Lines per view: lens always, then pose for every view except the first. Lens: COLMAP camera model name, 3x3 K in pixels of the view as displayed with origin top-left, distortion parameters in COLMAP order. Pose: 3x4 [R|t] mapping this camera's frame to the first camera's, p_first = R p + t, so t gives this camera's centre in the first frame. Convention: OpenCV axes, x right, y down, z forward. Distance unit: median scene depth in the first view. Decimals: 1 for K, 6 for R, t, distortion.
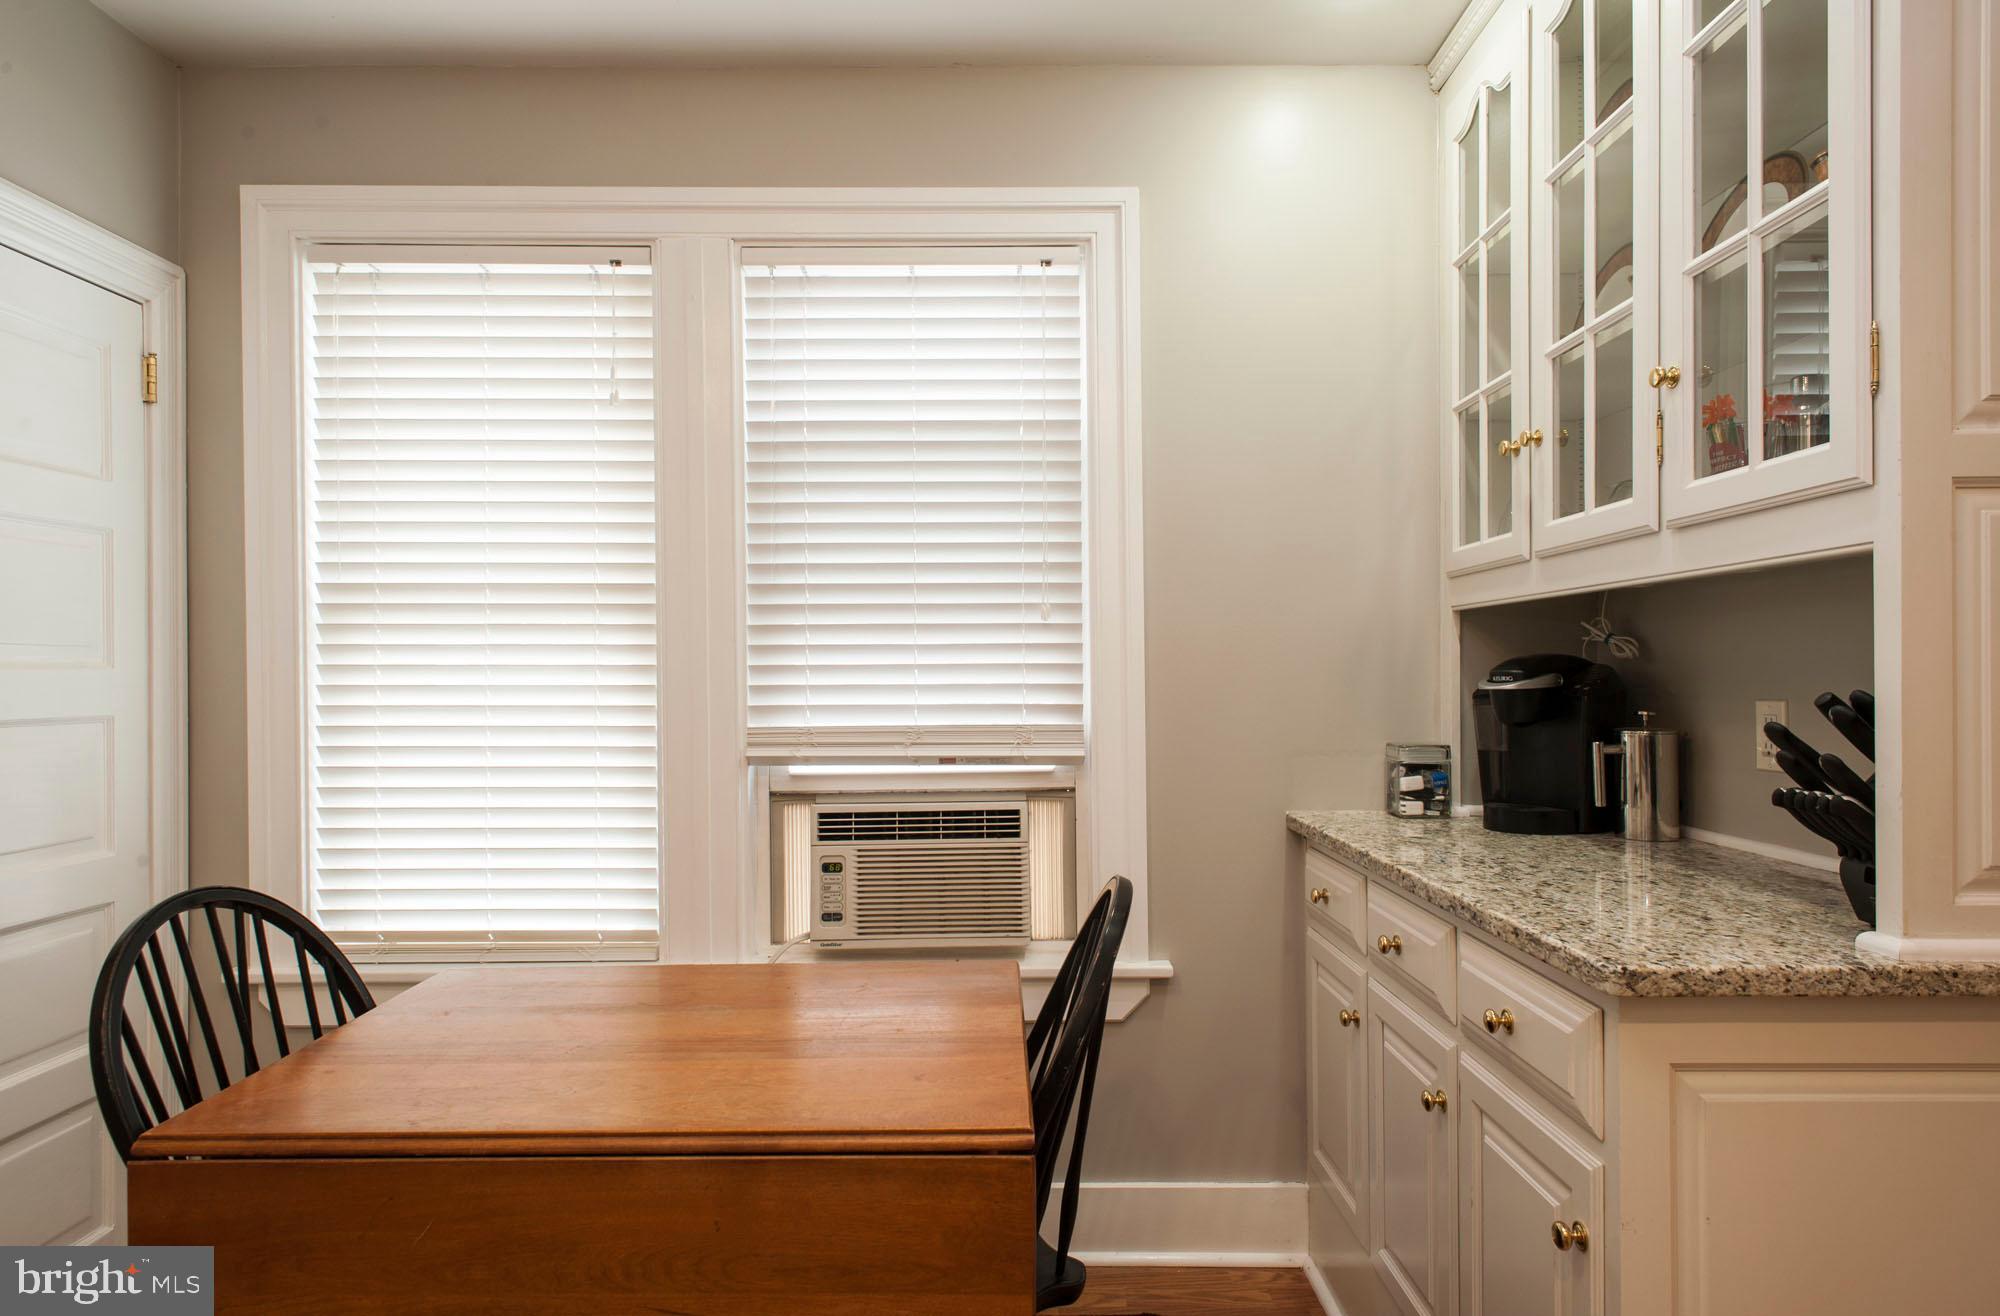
lens RADIAL K [[1102.1, 0, 997.8], [0, 1102.1, 673.5], [0, 0, 1]] dist [0.026715, -0.031452]
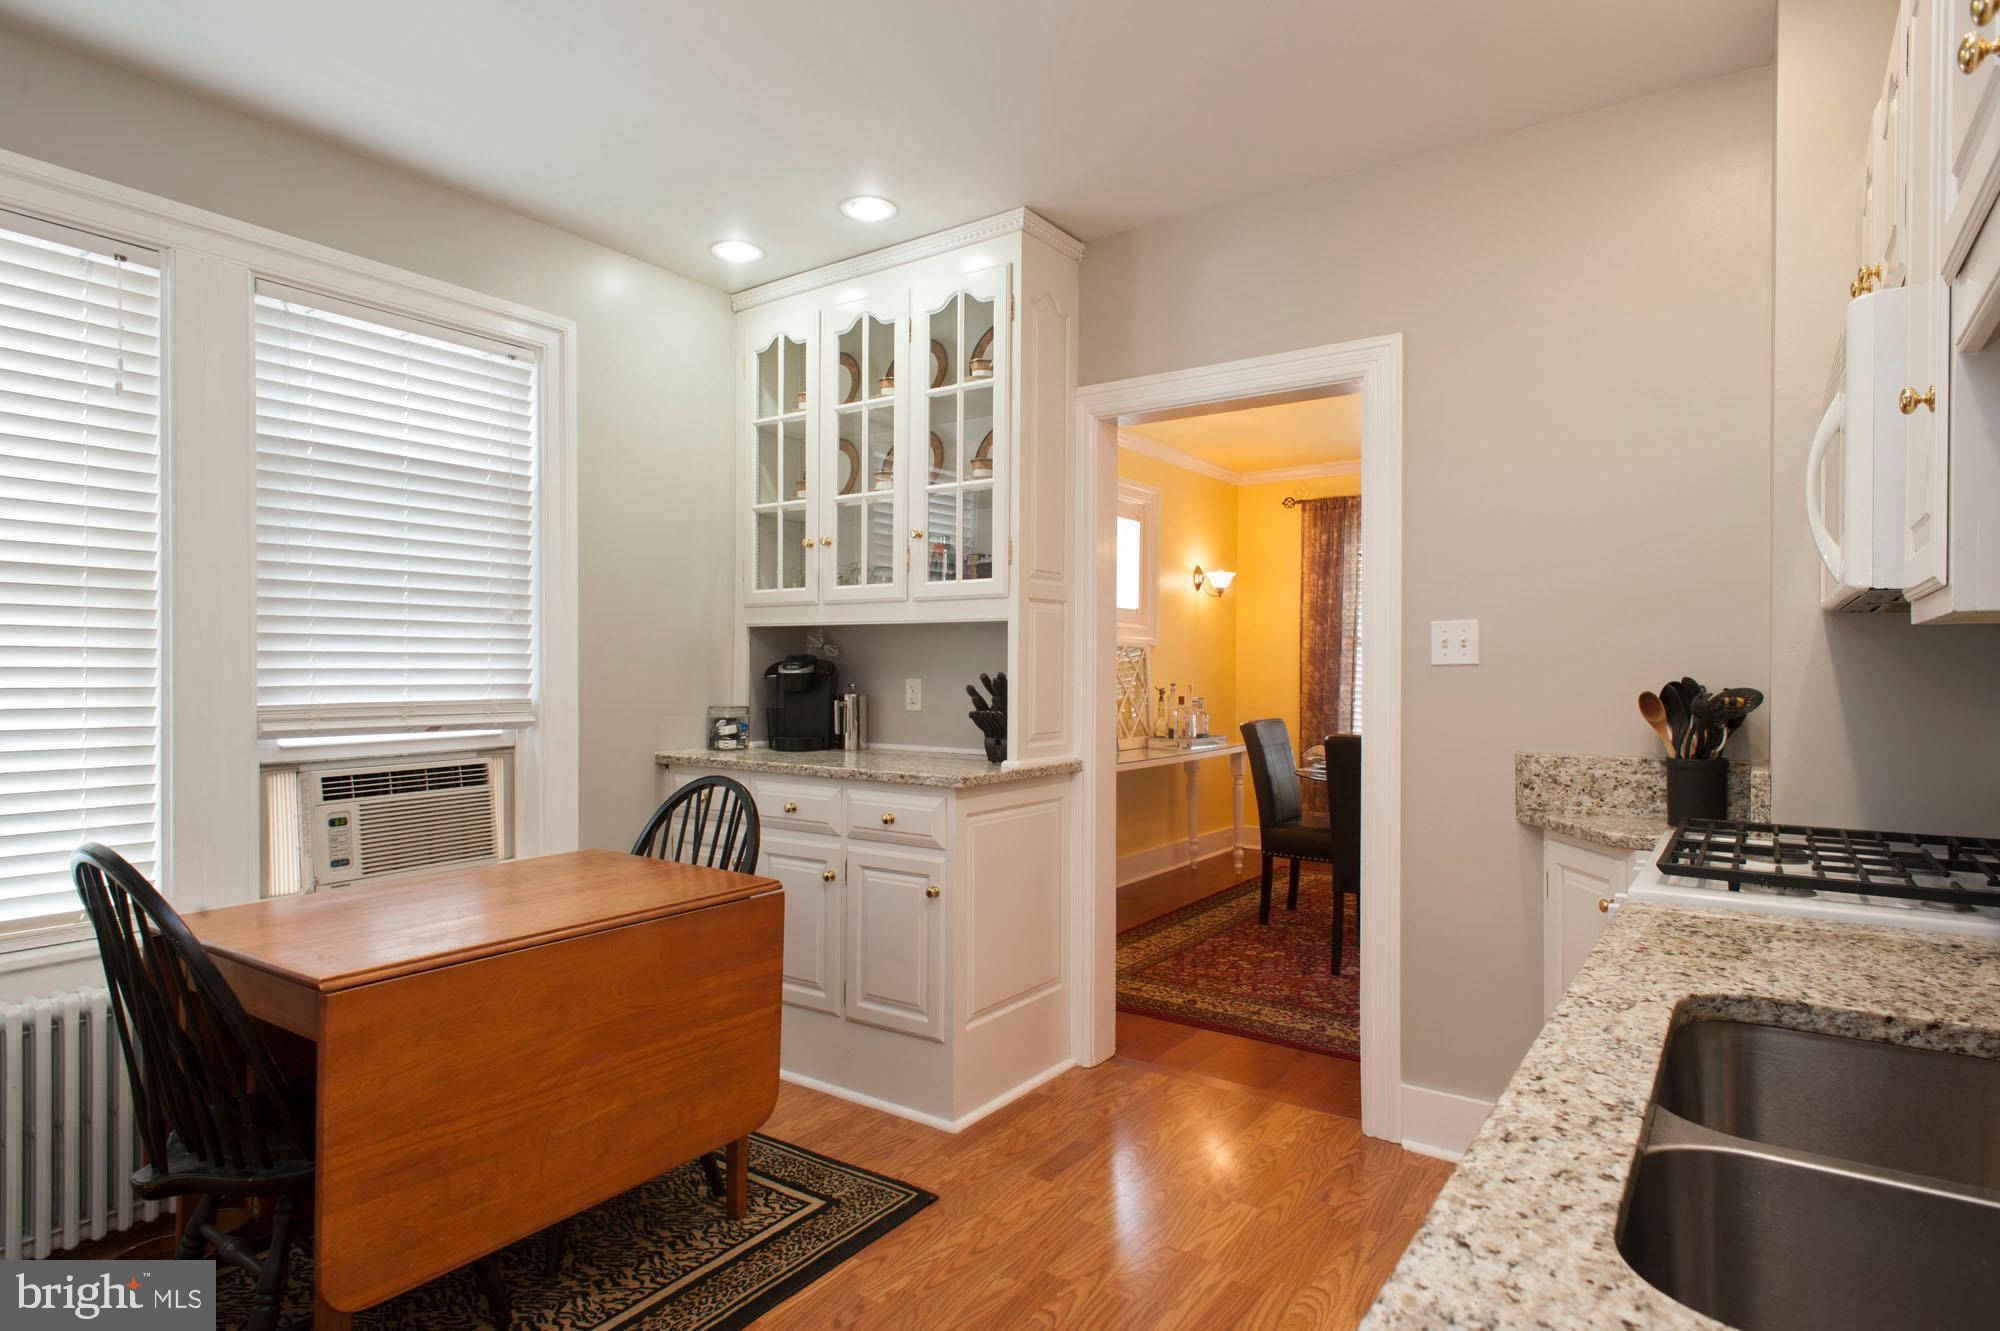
lens RADIAL K [[1100.9, 0, 1000.0], [0, 1100.9, 665.5], [0, 0, 1]] dist [0.025207, -0.018003]
pose [[0.567040, 0.008726, 0.823644, -0.731457], [-0.009996, 0.999943, -0.003712, 0.004605], [-0.823630, -0.006128, 0.567095, -0.263862]]
